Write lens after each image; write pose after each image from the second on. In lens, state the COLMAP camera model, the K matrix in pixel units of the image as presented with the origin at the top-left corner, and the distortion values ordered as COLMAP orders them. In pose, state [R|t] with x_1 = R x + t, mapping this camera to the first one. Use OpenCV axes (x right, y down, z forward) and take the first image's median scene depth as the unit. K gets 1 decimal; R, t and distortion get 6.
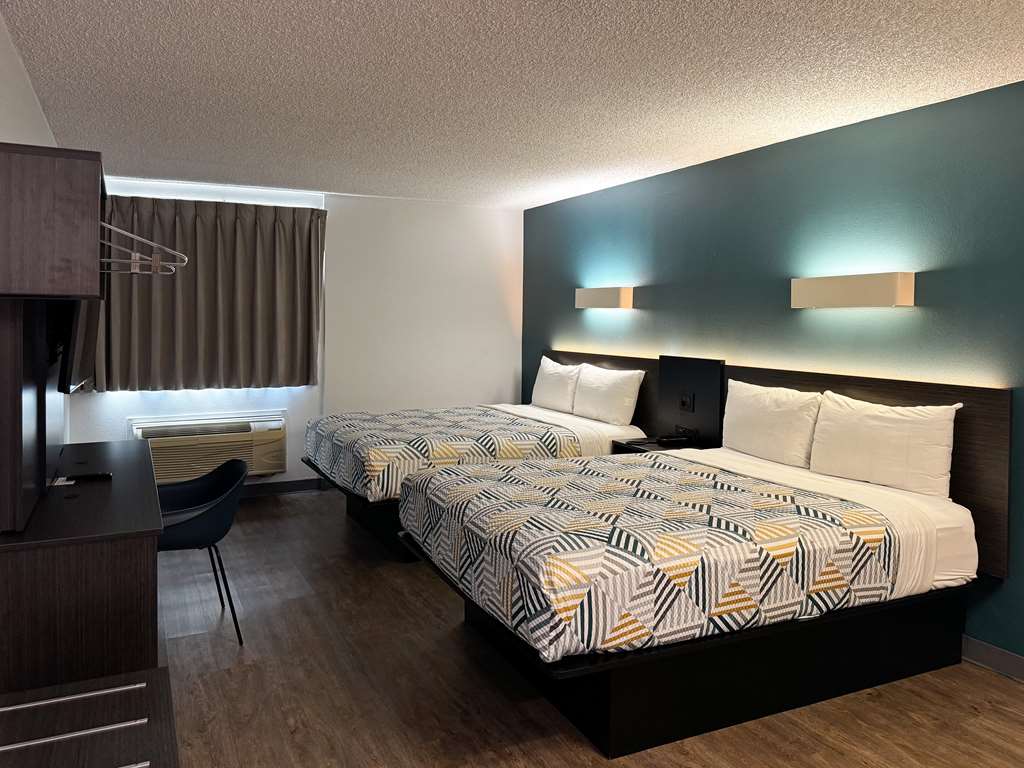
lens RADIAL K [[796.8, 0, 512.0], [0, 796.8, 384.0], [0, 0, 1]] dist [0.181691, -0.000754]
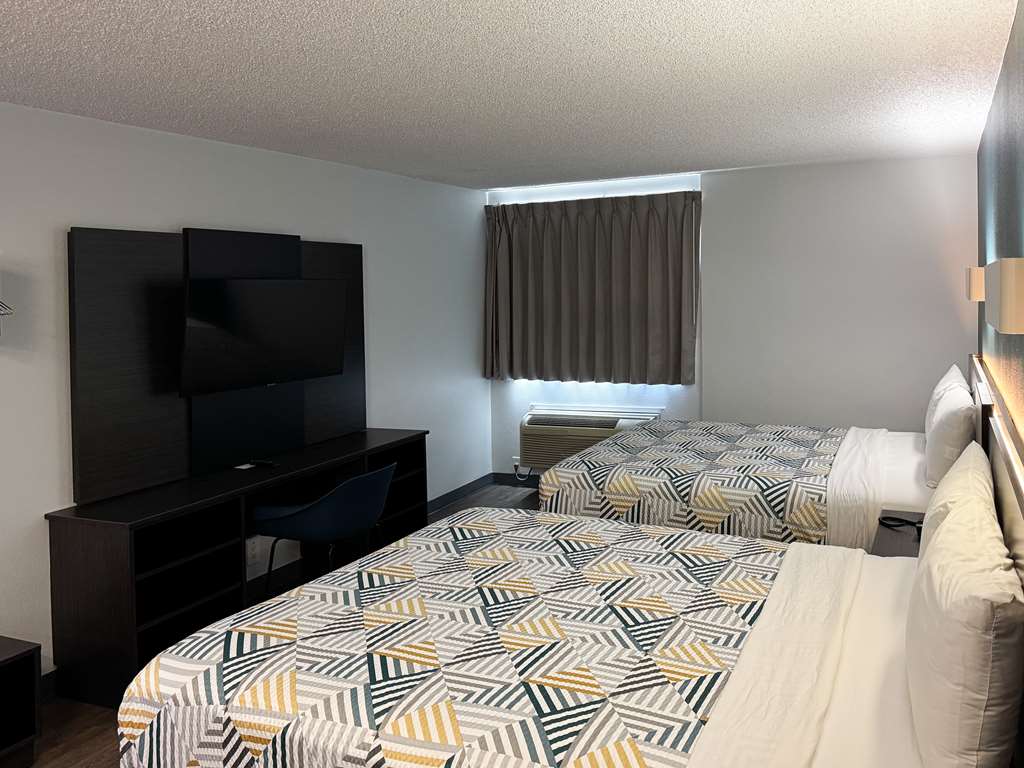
lens RADIAL K [[800.5, 0, 512.0], [0, 800.5, 384.0], [0, 0, 1]] dist [0.031216, -0.003541]
pose [[0.670646, 0.070783, -0.738393, 0.312433], [-0.047430, 0.997492, 0.052541, -0.041068], [0.740260, -0.000214, 0.672321, 0.261722]]
